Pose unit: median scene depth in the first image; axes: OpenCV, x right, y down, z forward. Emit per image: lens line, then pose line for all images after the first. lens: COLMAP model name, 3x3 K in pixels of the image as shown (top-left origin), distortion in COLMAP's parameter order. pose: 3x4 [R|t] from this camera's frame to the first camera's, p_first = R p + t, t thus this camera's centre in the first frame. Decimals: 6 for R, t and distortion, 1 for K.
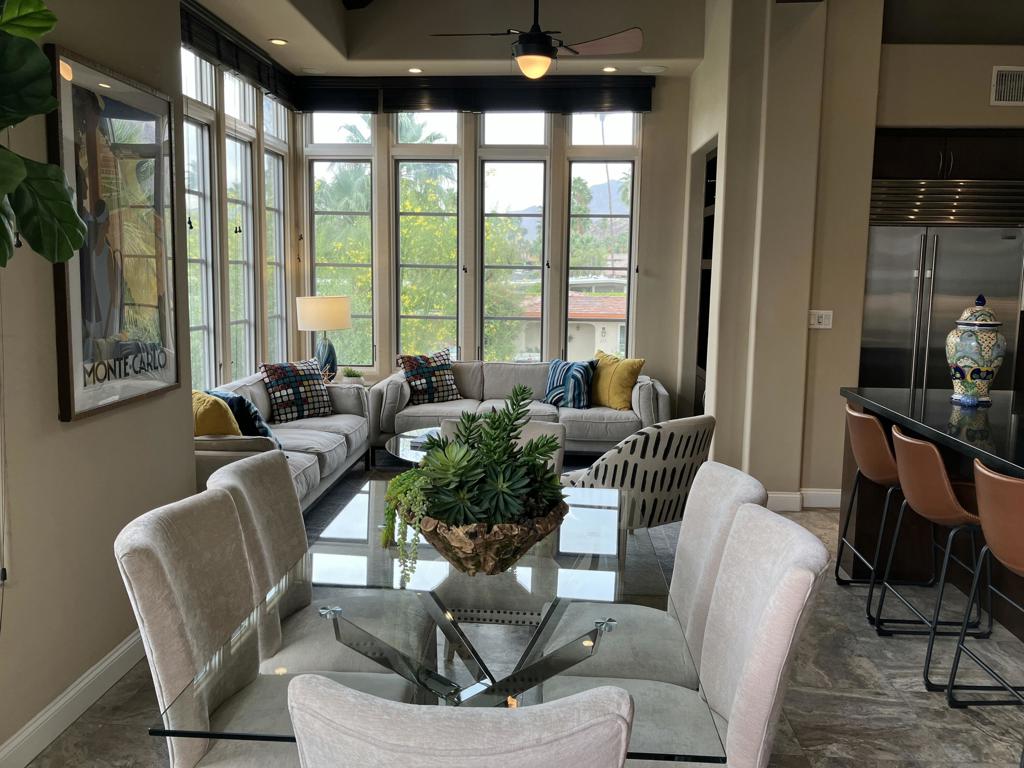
lens RADIAL K [[846.5, 0, 512.0], [0, 846.5, 384.0], [0, 0, 1]] dist [-0.004494, -0.007546]
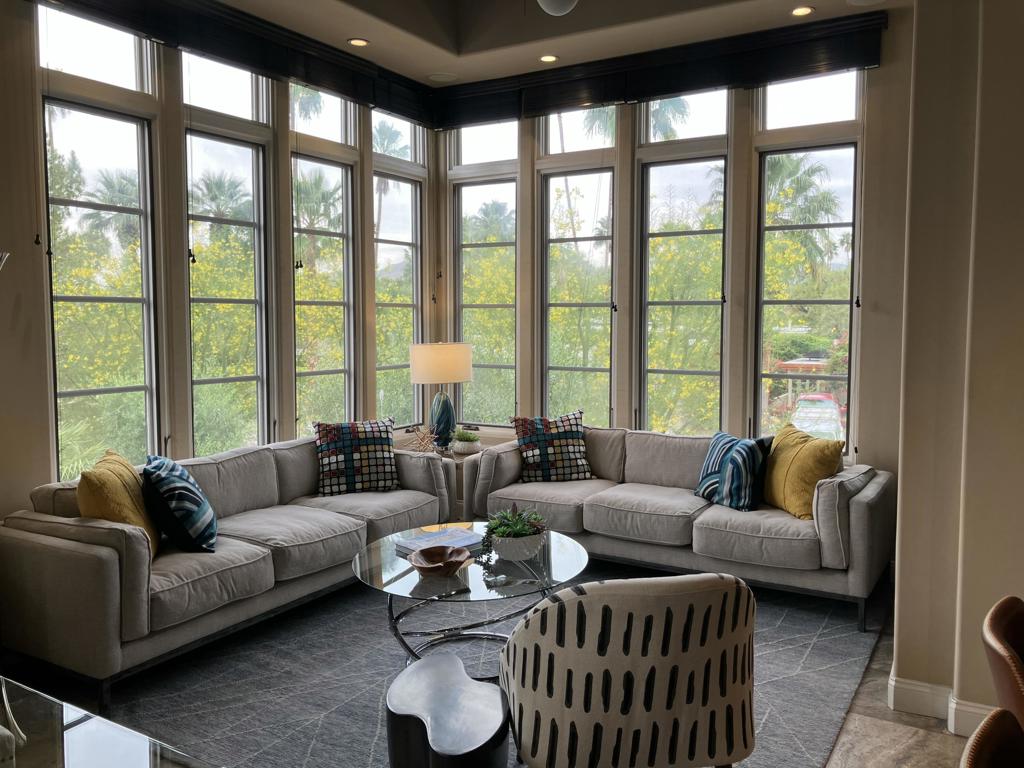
lens RADIAL K [[832.8, 0, 508.8], [0, 832.8, 370.9], [0, 0, 1]] dist [0.180875, -0.563632]
pose [[0.883118, 0.017048, -0.468840, 0.256479], [-0.050378, 0.997007, -0.058641, -0.035405], [0.466437, 0.075407, 0.881334, 0.351941]]
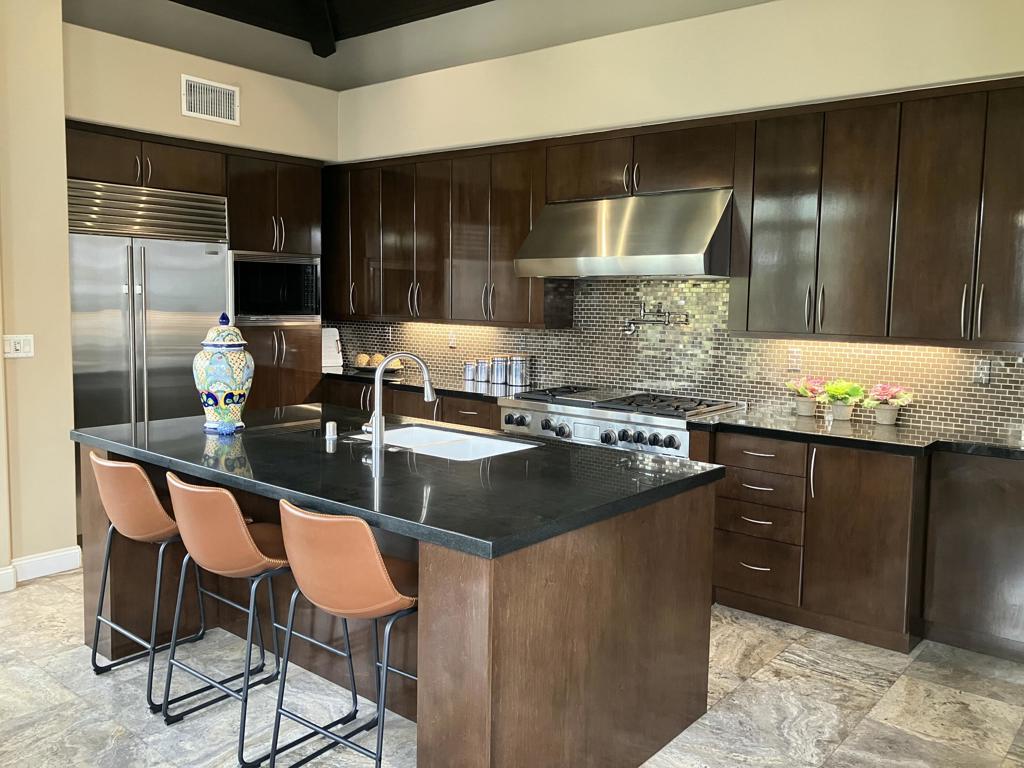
lens RADIAL K [[842.6, 0, 509.9], [0, 842.6, 358.4], [0, 0, 1]] dist [0.004957, 0.005118]
pose [[0.586369, -0.068321, 0.807157, -0.009647], [0.101847, 0.994748, 0.010211, -0.023142], [-0.803616, 0.076219, 0.590248, 0.138830]]
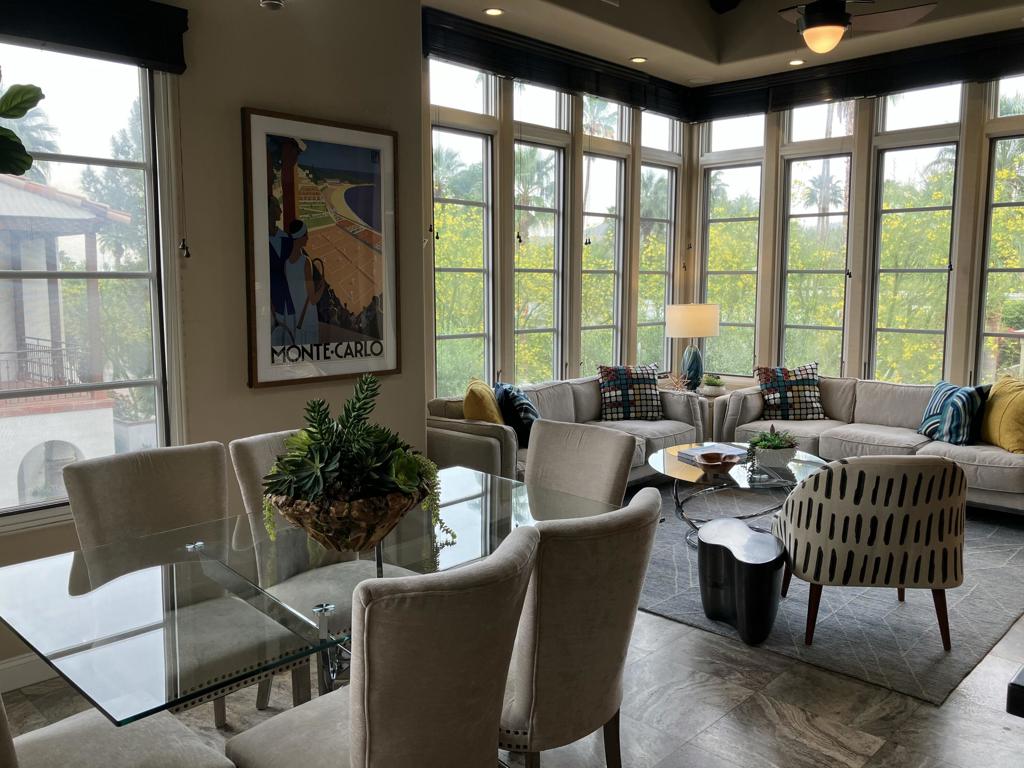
lens RADIAL K [[839.9, 0, 509.9], [0, 839.9, 373.3], [0, 0, 1]] dist [0.004960, -0.004009]
pose [[0.754322, 0.061628, -0.653606, 0.308879], [-0.079988, 0.996794, 0.001674, -0.006367], [0.651614, 0.051018, 0.756833, 0.125700]]
